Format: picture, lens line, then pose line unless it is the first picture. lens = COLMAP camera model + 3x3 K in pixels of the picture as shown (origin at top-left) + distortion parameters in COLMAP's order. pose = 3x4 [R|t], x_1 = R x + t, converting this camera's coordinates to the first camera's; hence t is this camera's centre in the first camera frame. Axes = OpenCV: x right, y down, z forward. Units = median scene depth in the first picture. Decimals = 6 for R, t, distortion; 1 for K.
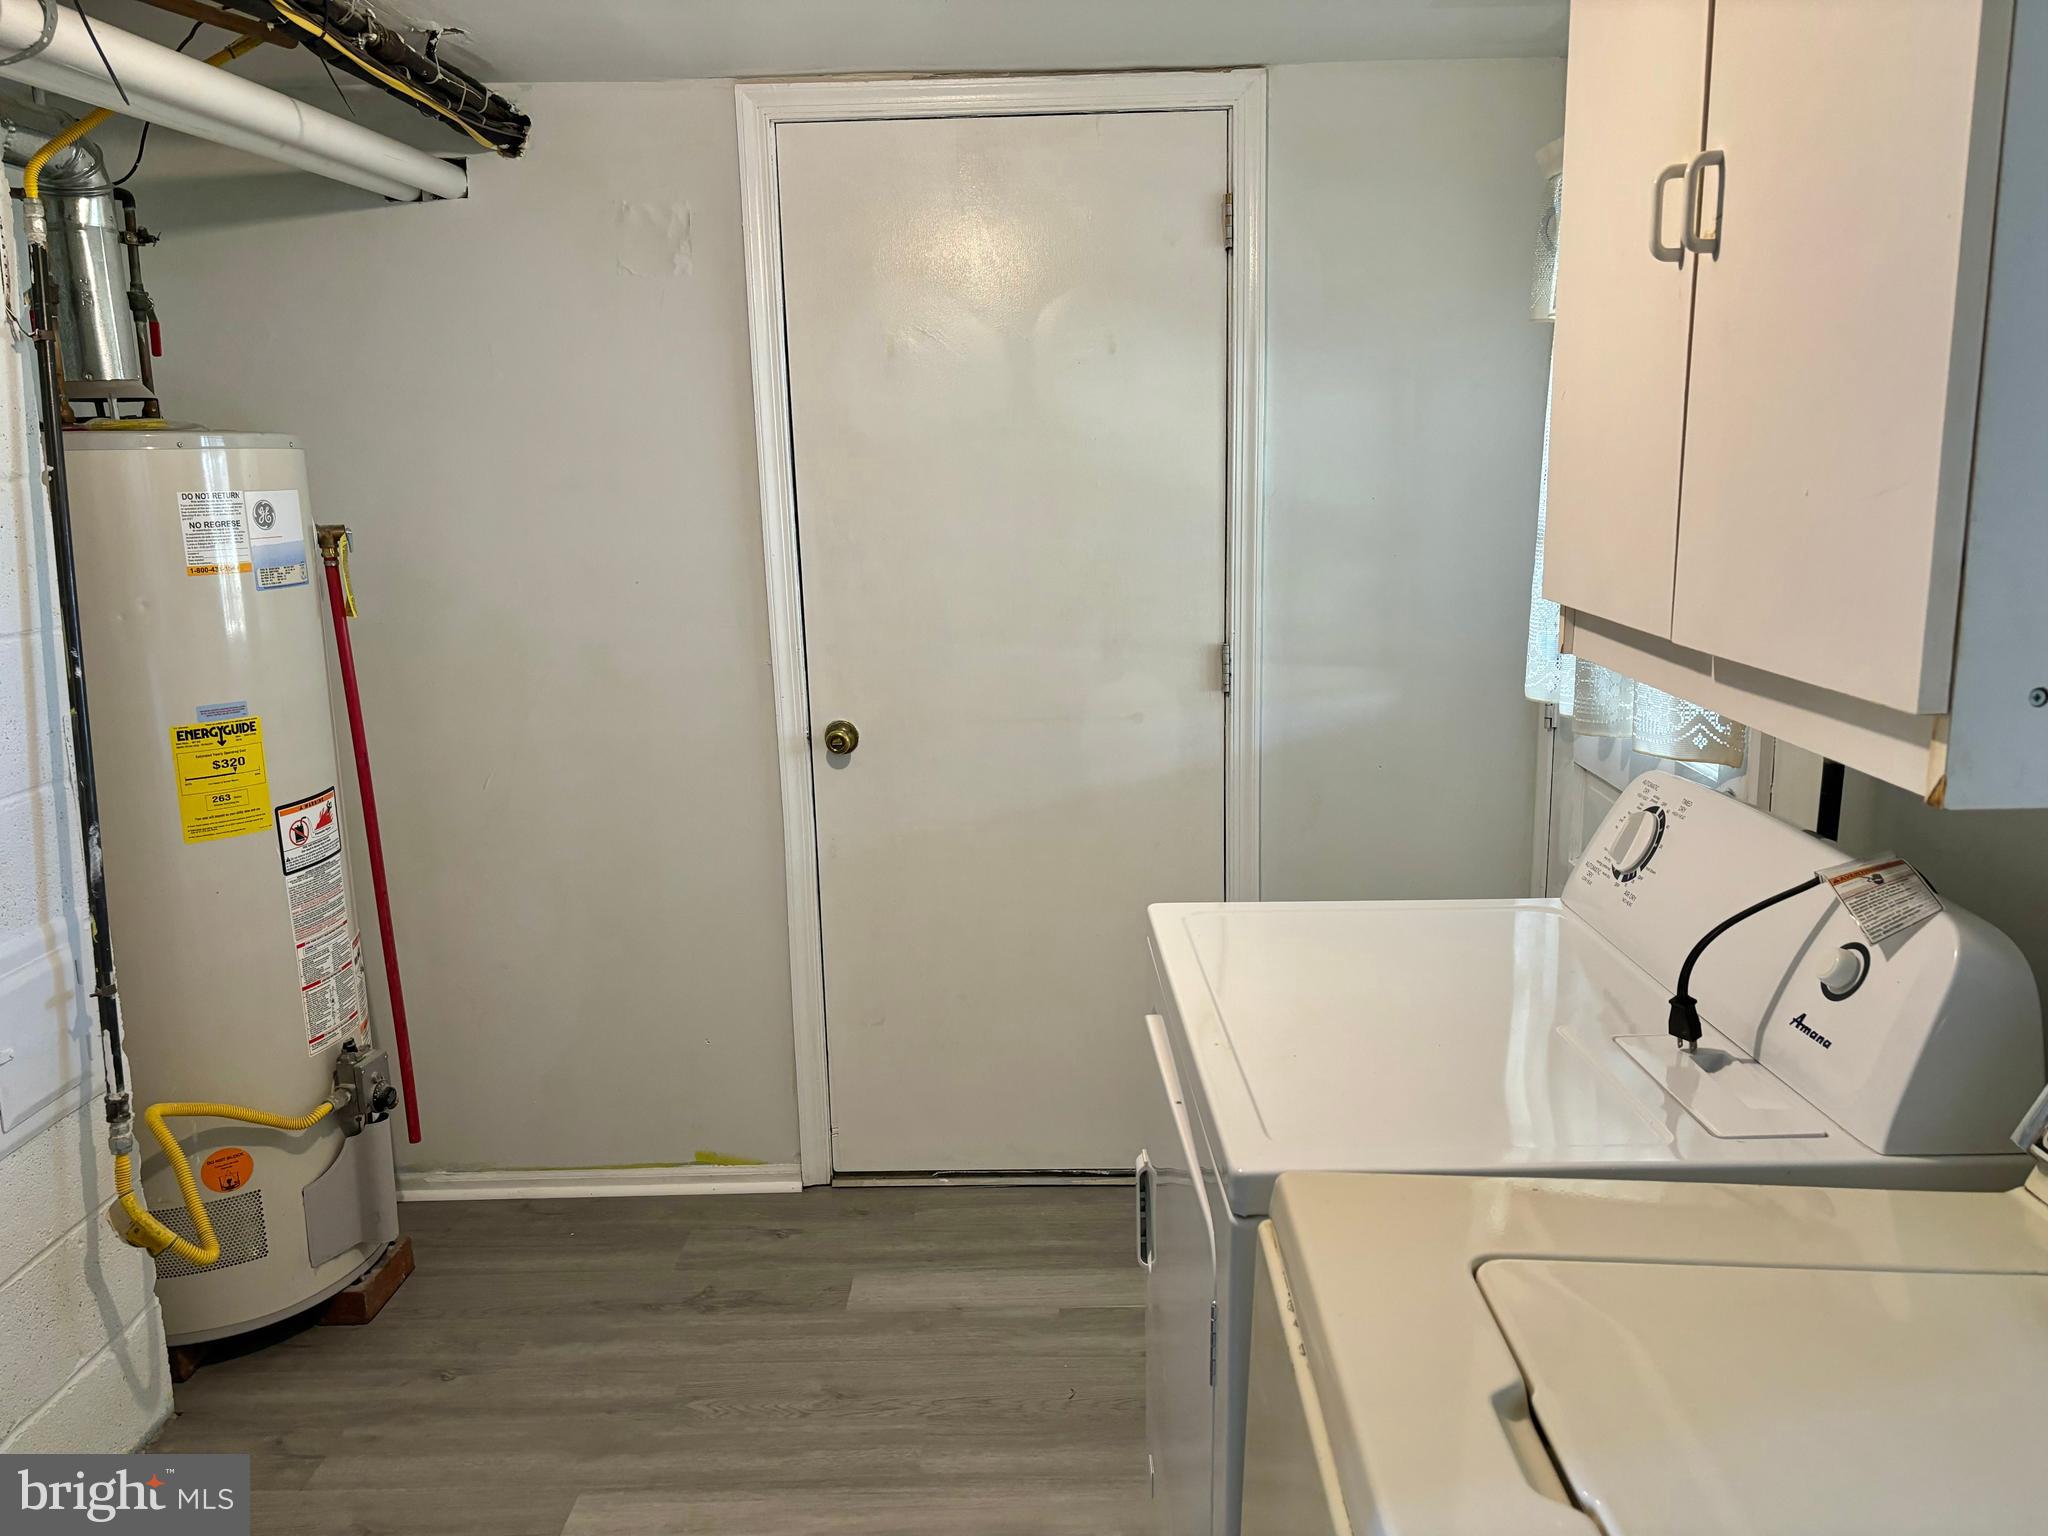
lens RADIAL K [[1547.4, 0, 1014.4], [0, 1547.4, 764.7], [0, 0, 1]] dist [0.053847, -0.053382]
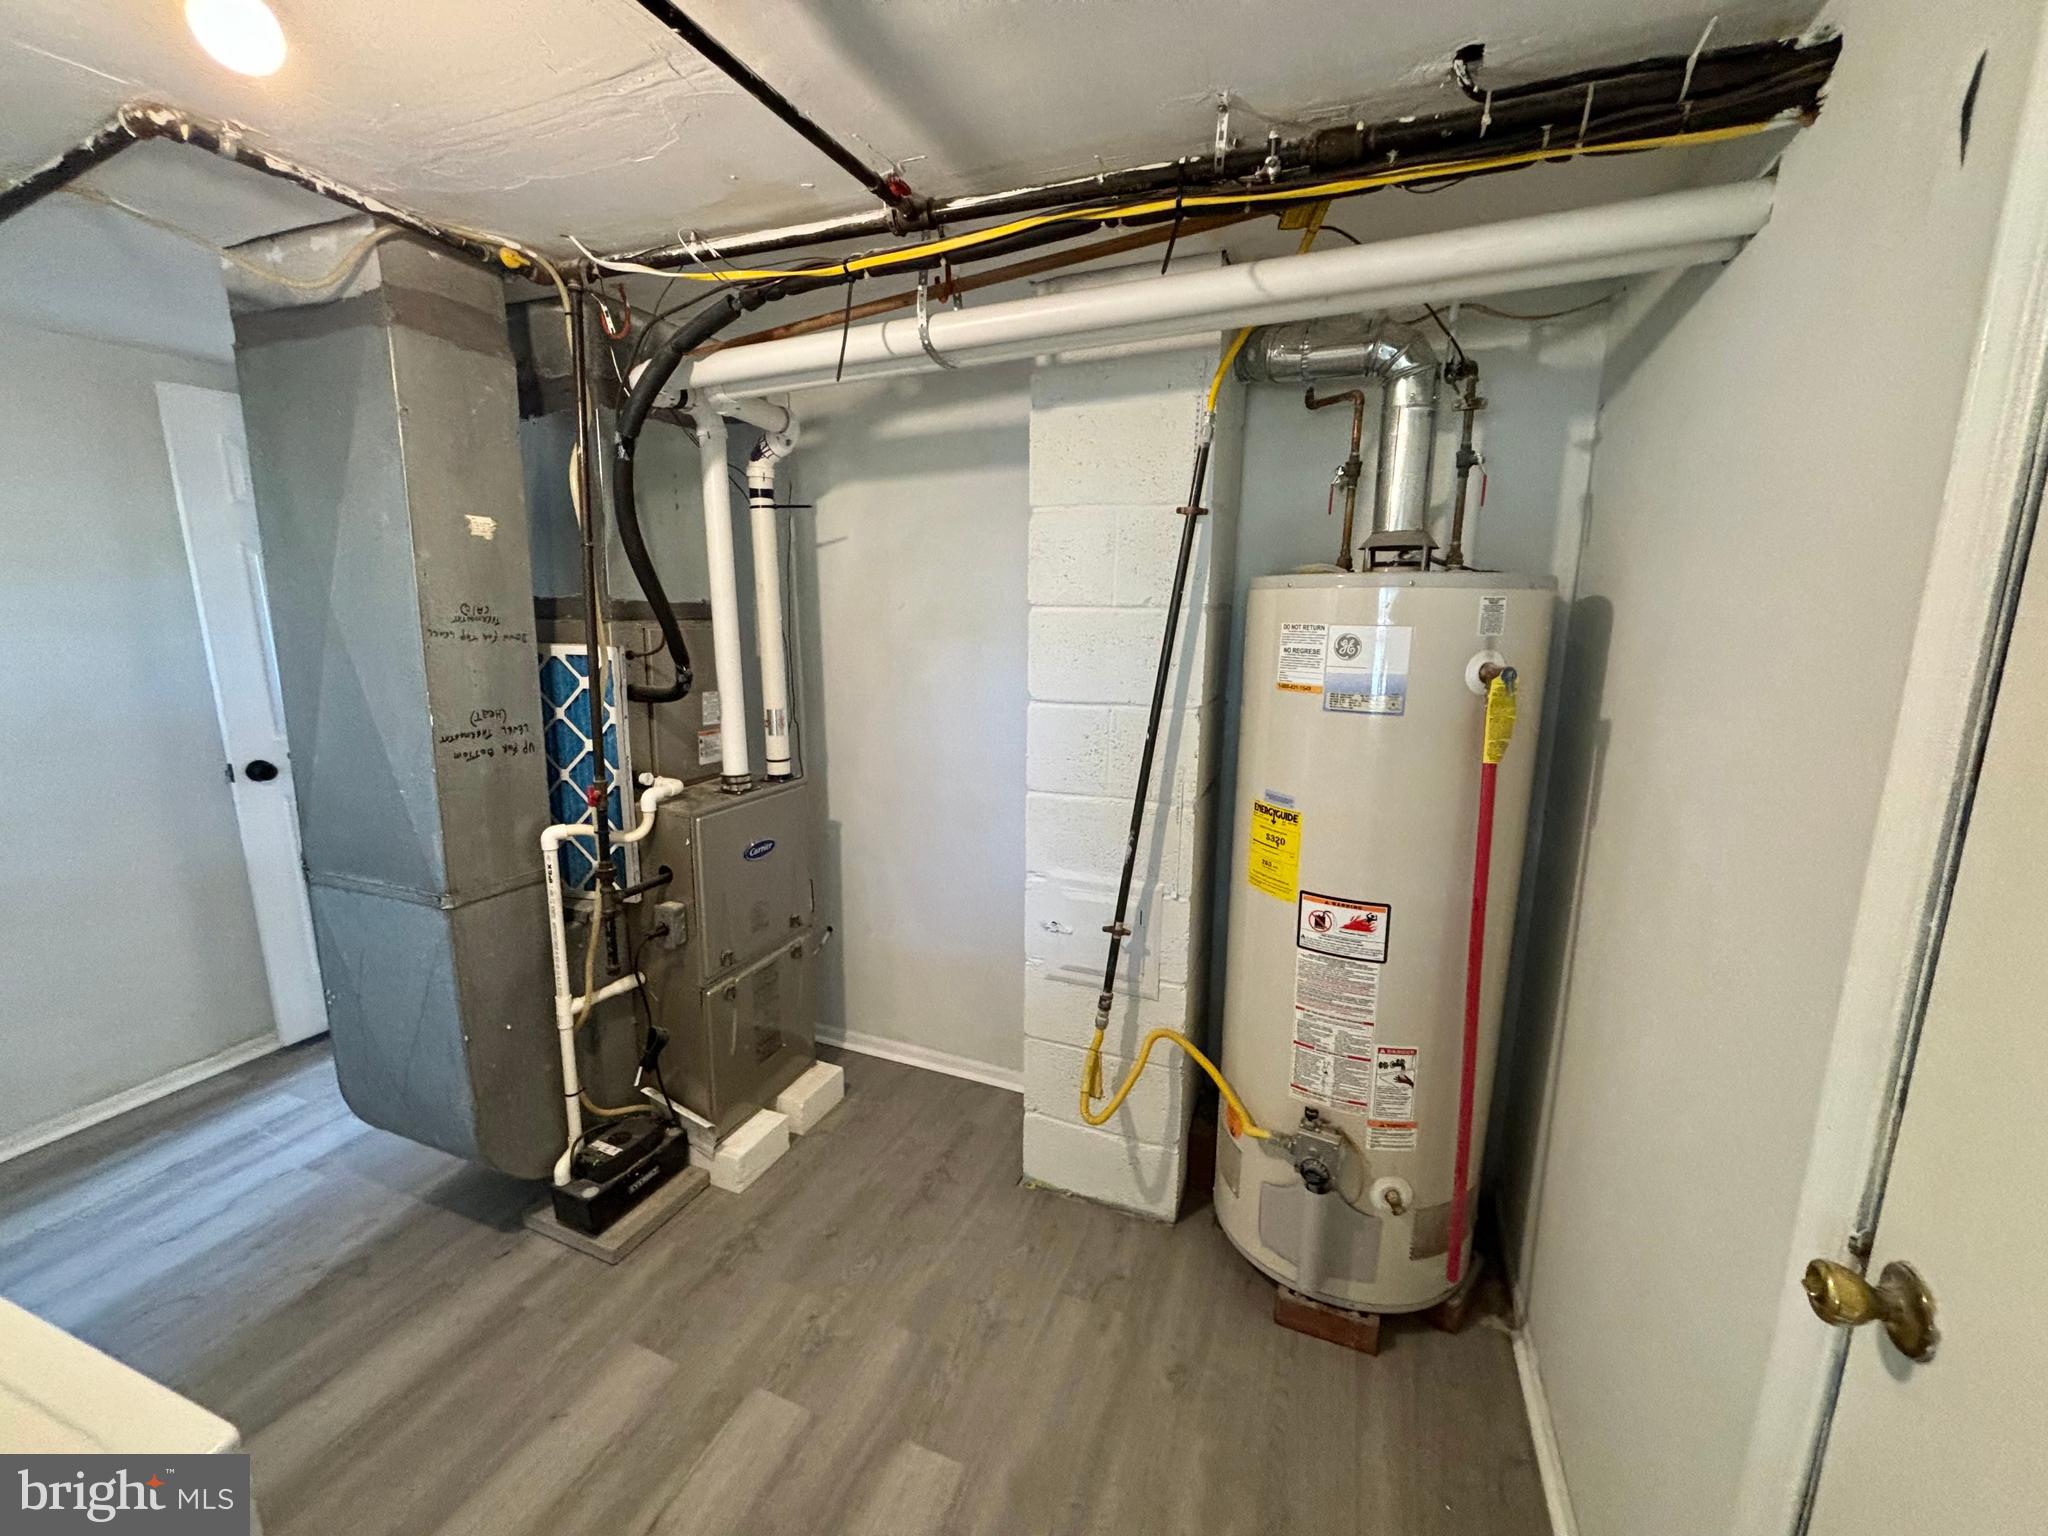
lens RADIAL K [[830.4, 0, 1012.9], [0, 830.4, 771.5], [0, 0, 1]] dist [0.003155, -0.000529]
pose [[-0.353932, 0.195702, -0.914567, 0.159502], [-0.190766, 0.942200, 0.275440, -0.182145], [0.915609, 0.271955, -0.296142, 0.919303]]
